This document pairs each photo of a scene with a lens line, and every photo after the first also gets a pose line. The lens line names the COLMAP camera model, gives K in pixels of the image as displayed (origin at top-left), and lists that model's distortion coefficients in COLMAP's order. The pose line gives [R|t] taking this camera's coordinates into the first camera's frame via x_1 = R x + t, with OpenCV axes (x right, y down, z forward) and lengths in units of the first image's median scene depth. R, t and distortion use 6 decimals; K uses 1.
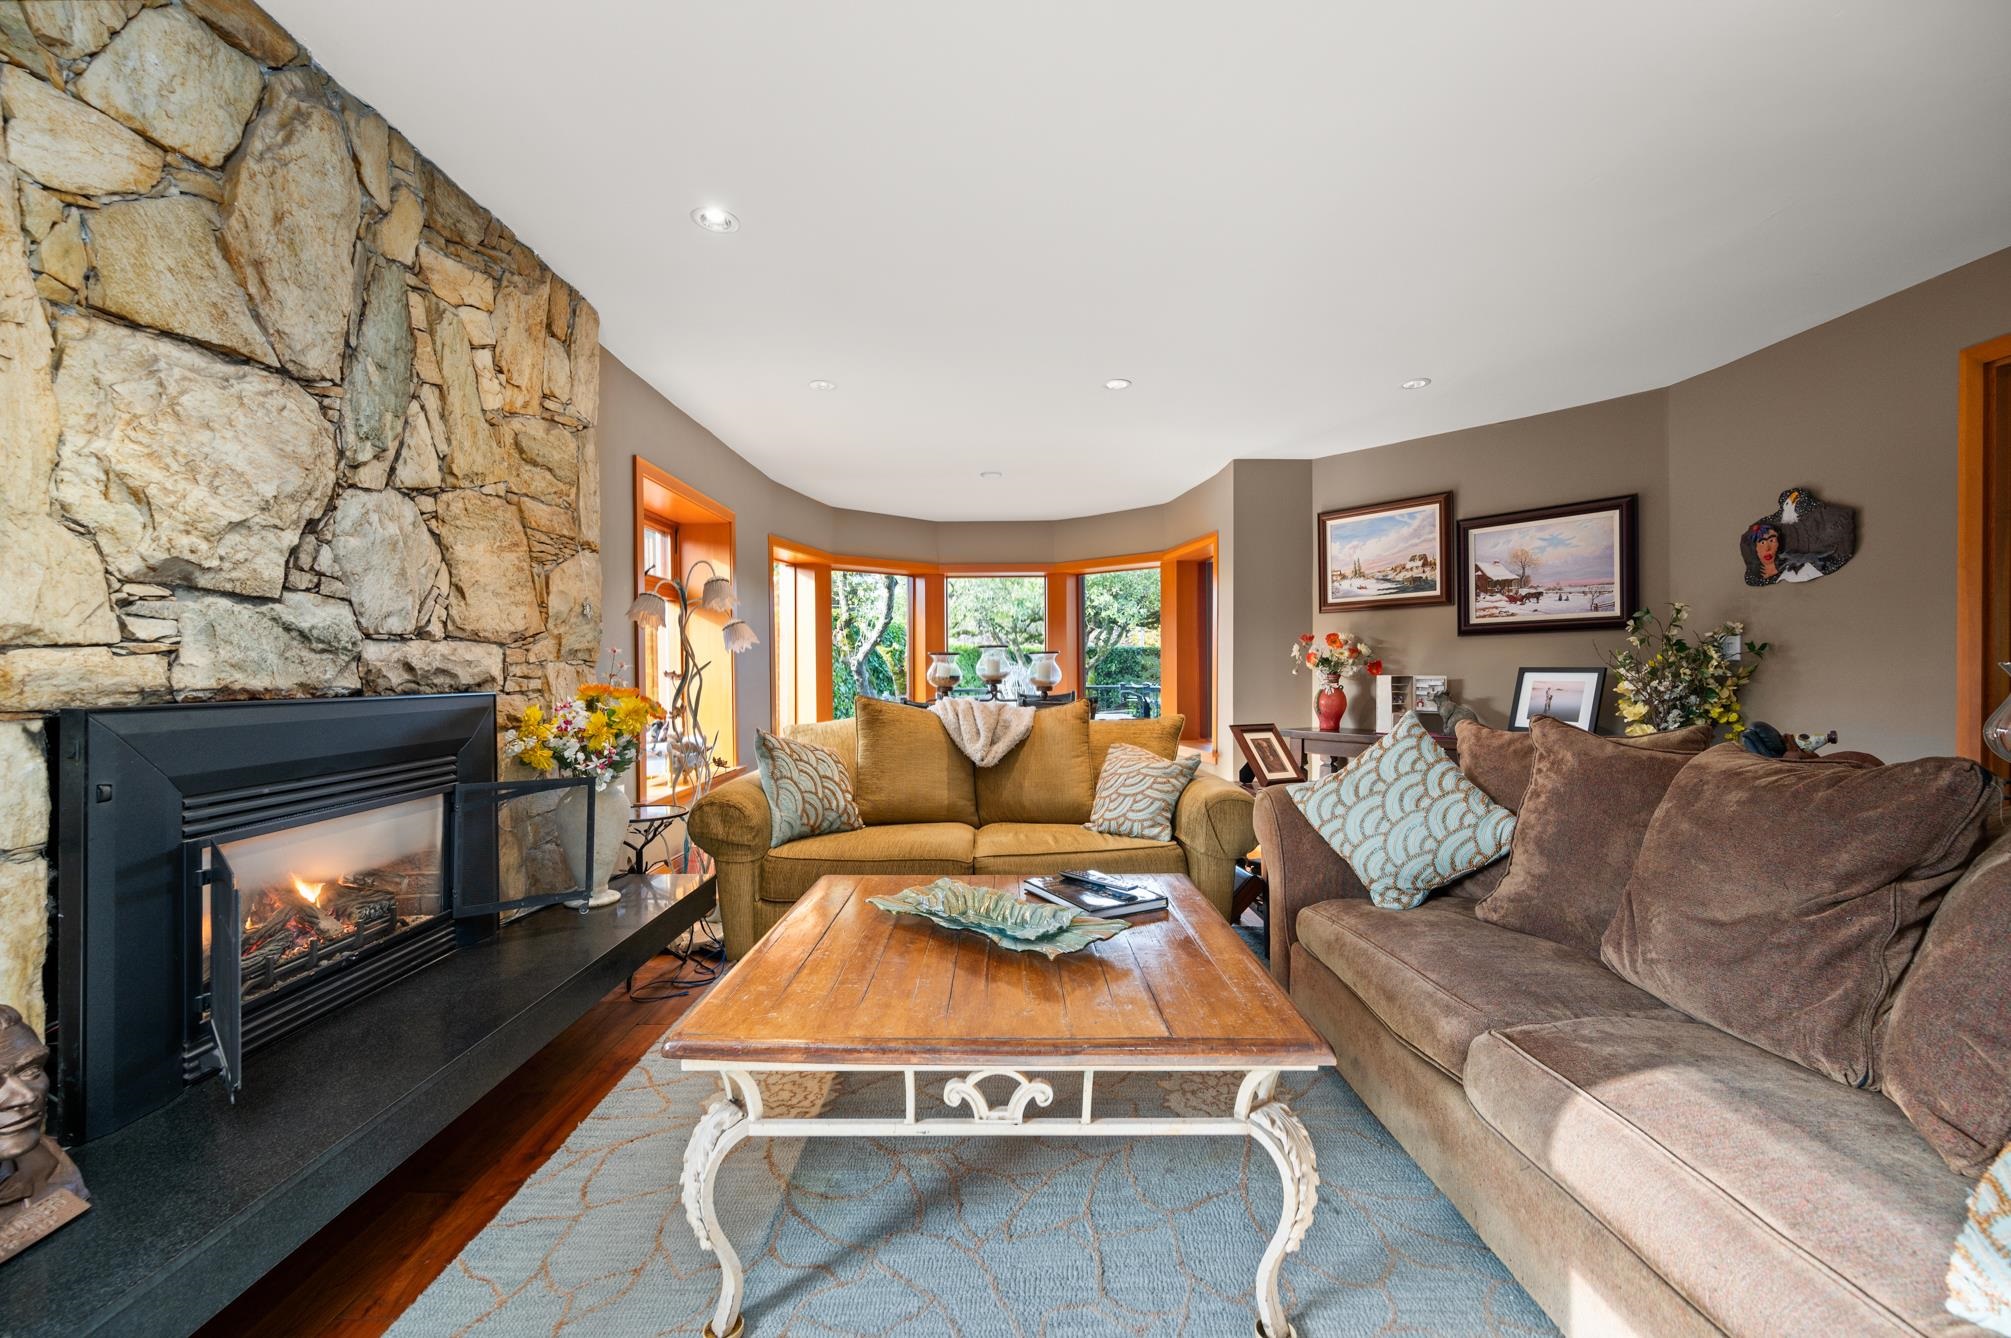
lens RADIAL K [[791.2, 0, 1002.8], [0, 791.2, 667.9], [0, 0, 1]] dist [-0.001312, -0.000445]
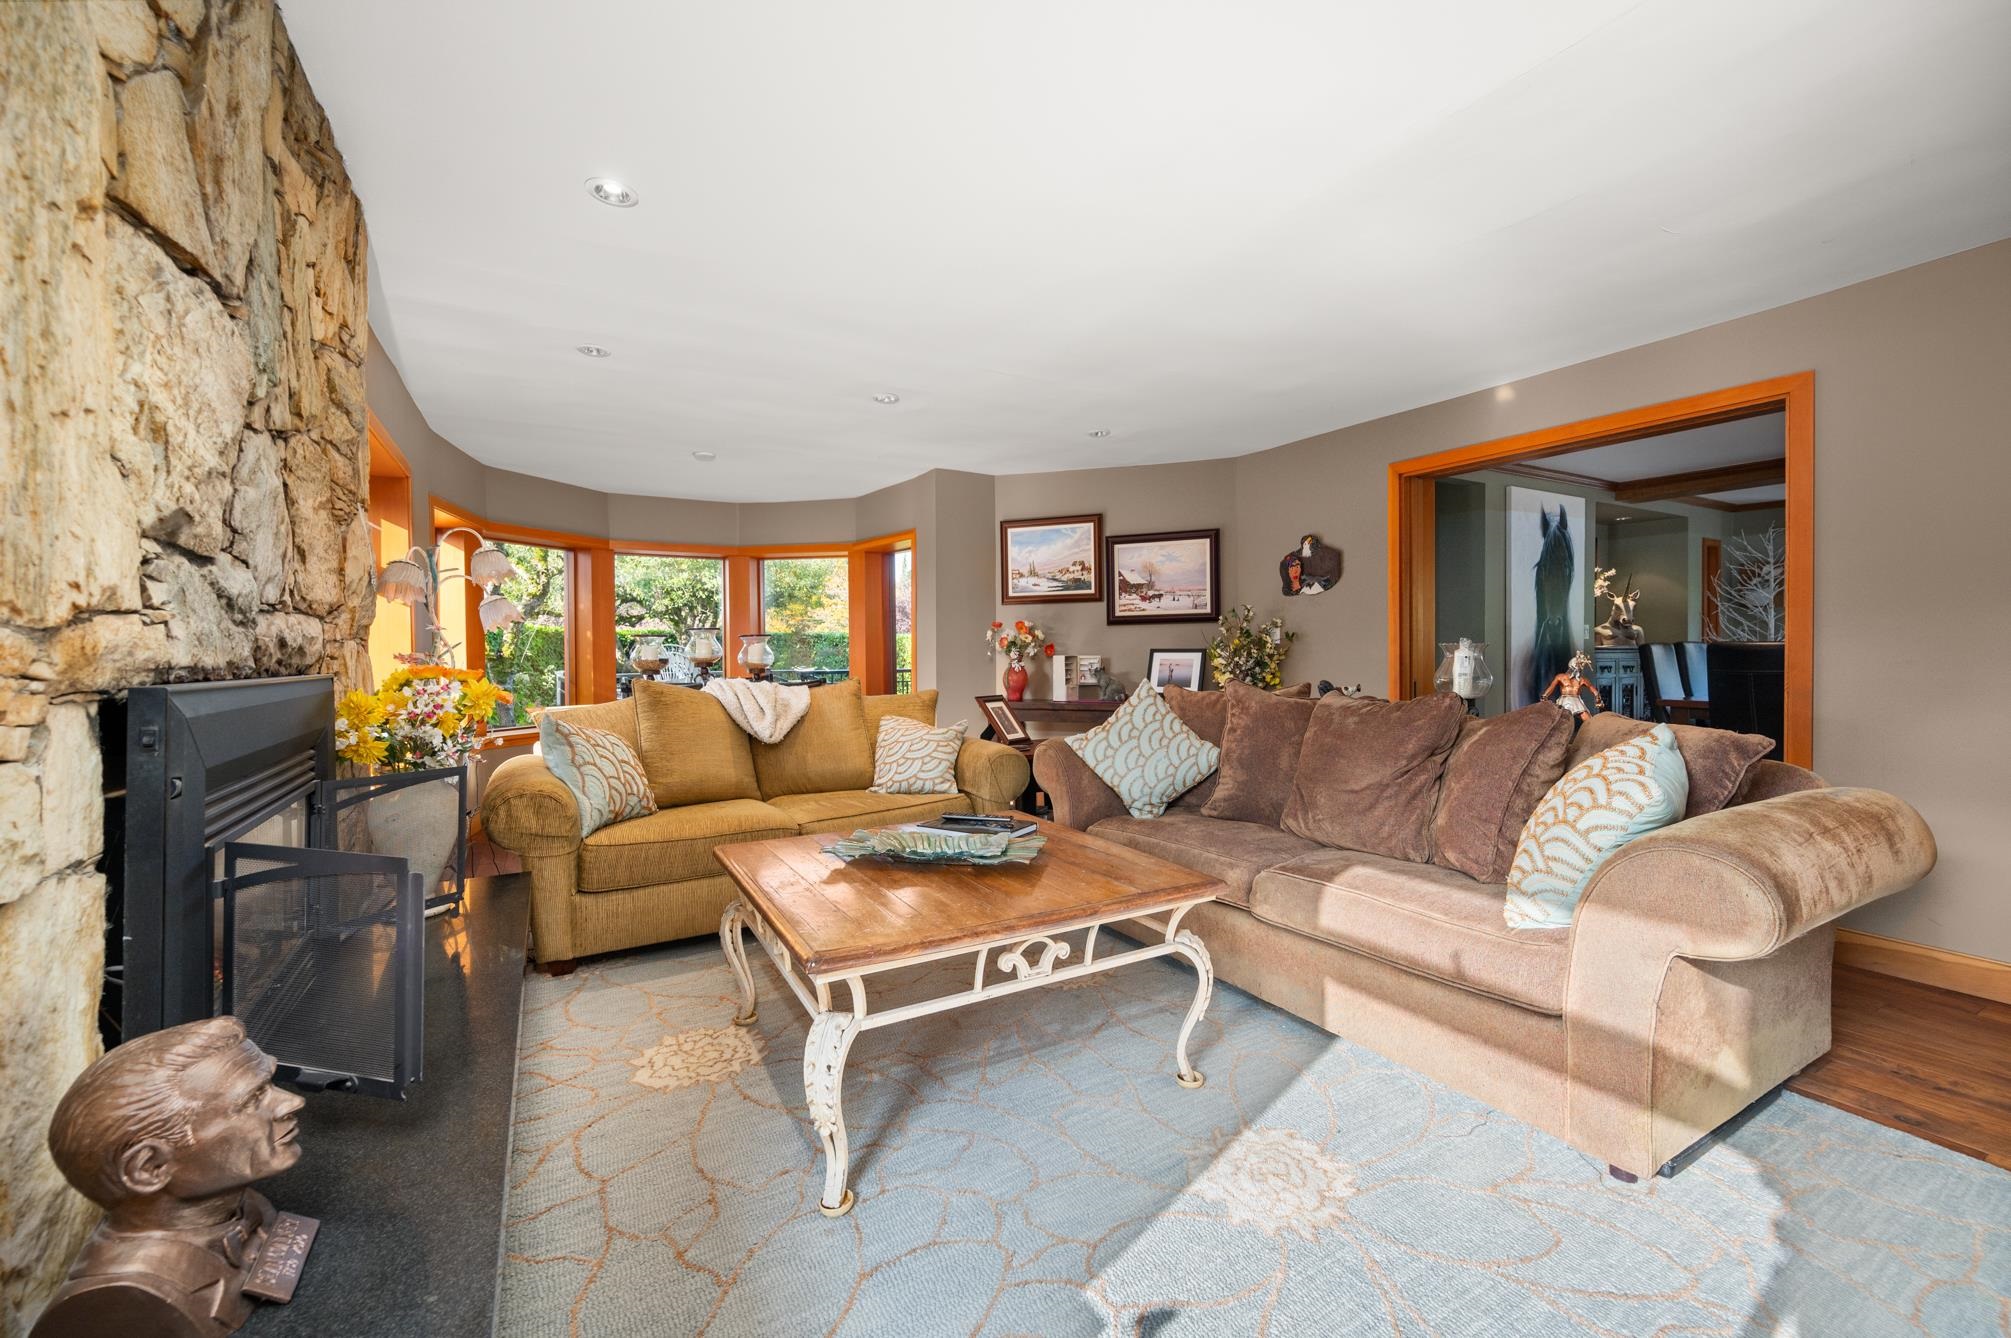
lens RADIAL K [[791.2, 0, 998.8], [0, 791.2, 651.4], [0, 0, 1]] dist [-0.001312, -0.000445]
pose [[0.869306, -0.001384, 0.494272, -0.488886], [0.002344, 0.999996, -0.001321, 0.009730], [-0.494268, 0.002307, 0.869306, -0.103920]]
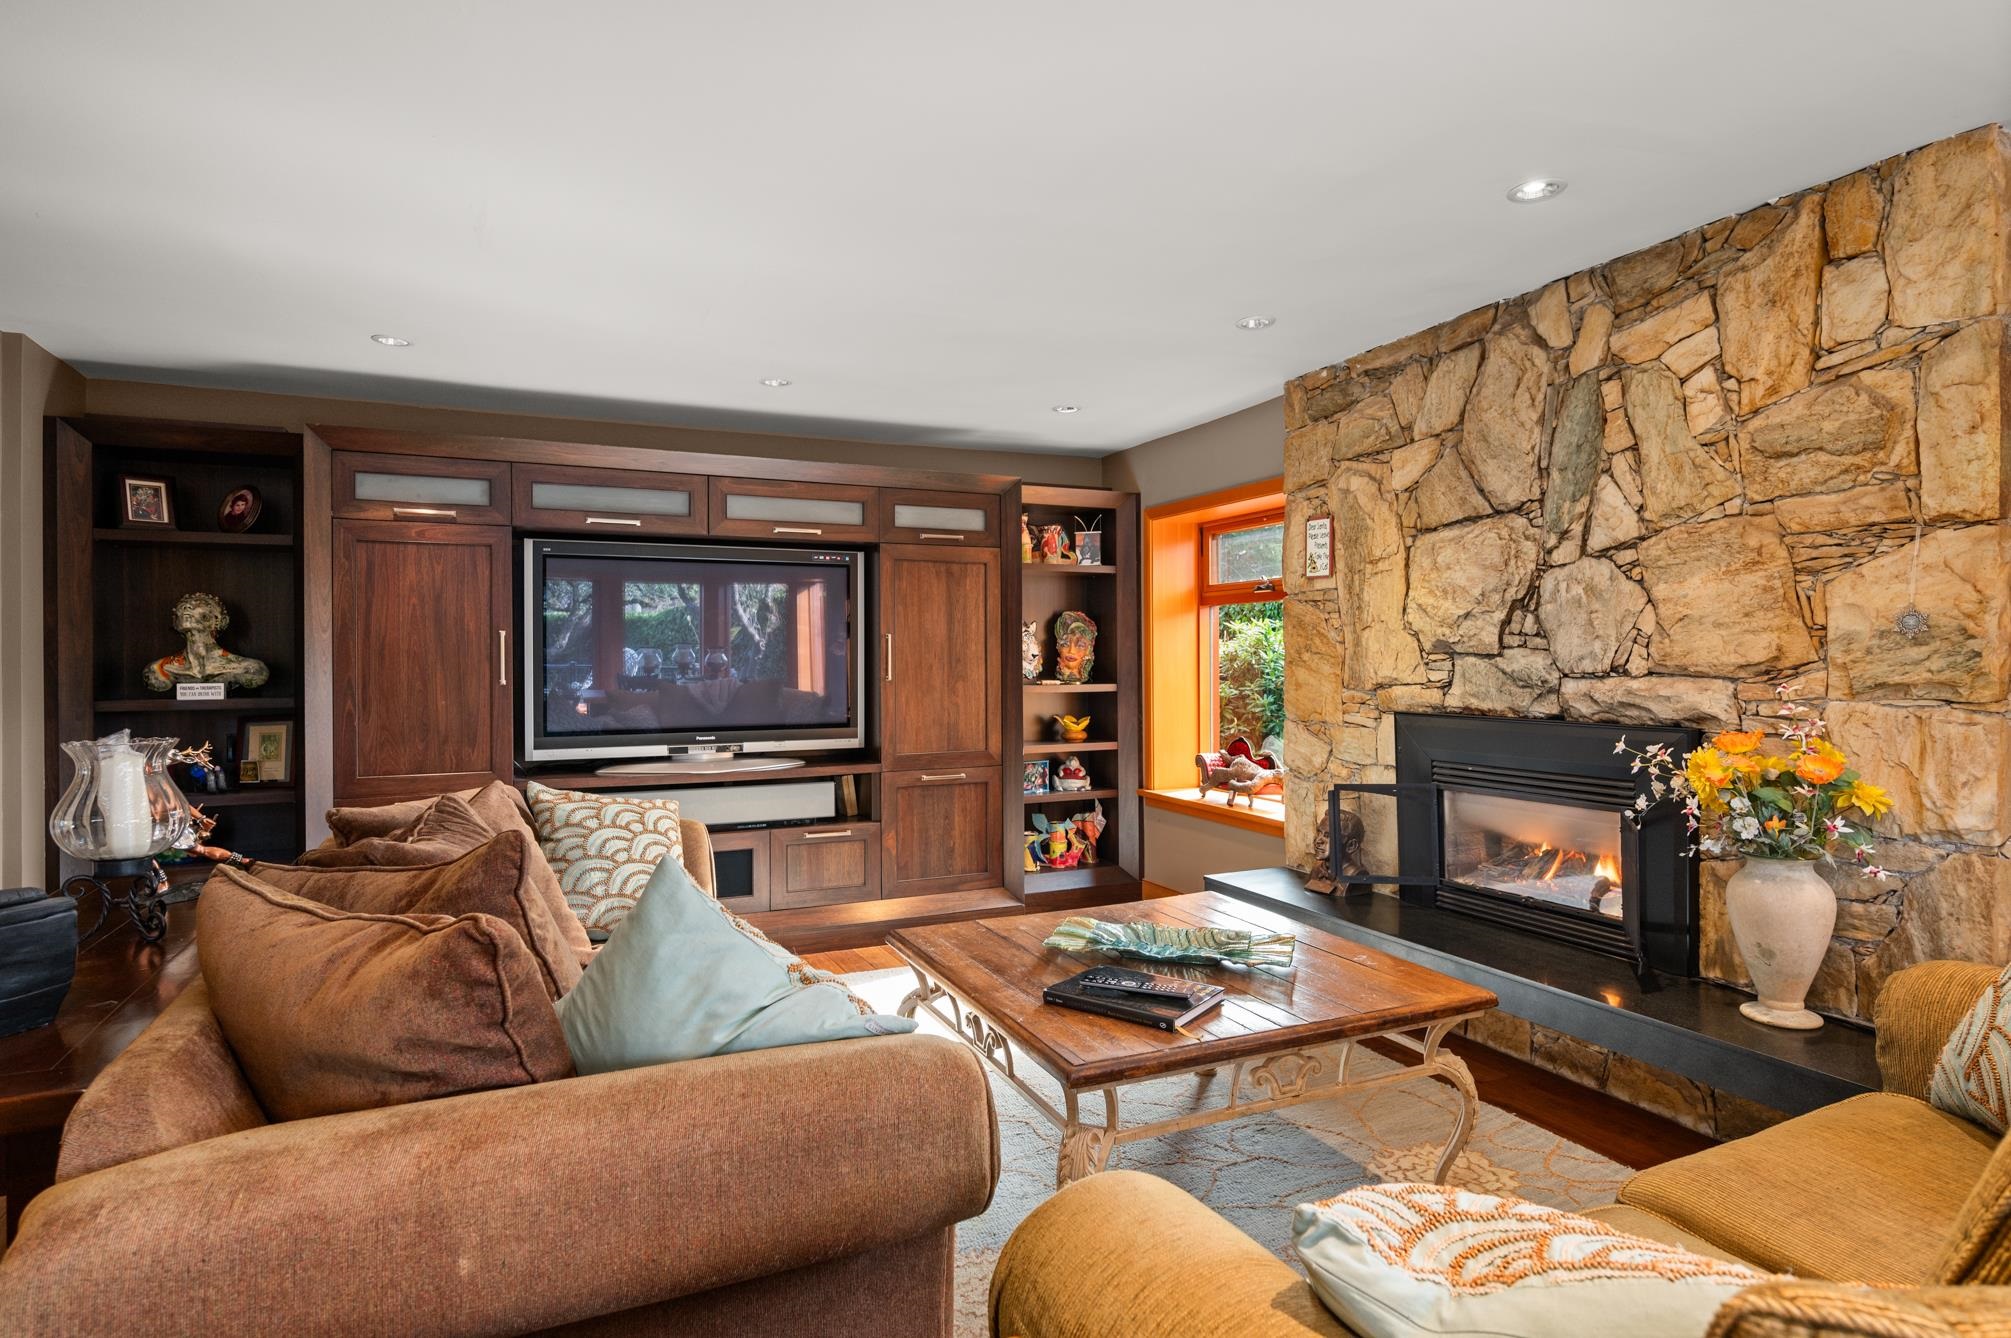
lens RADIAL K [[1045.1, 0, 1004.0], [0, 1045.1, 665.6], [0, 0, 1]] dist [0.000026, -0.000029]
pose [[-0.905127, 0.003983, -0.425122, 0.722747], [0.002797, 0.999990, 0.003414, -0.059635], [0.425132, 0.001901, -0.905130, 2.000370]]
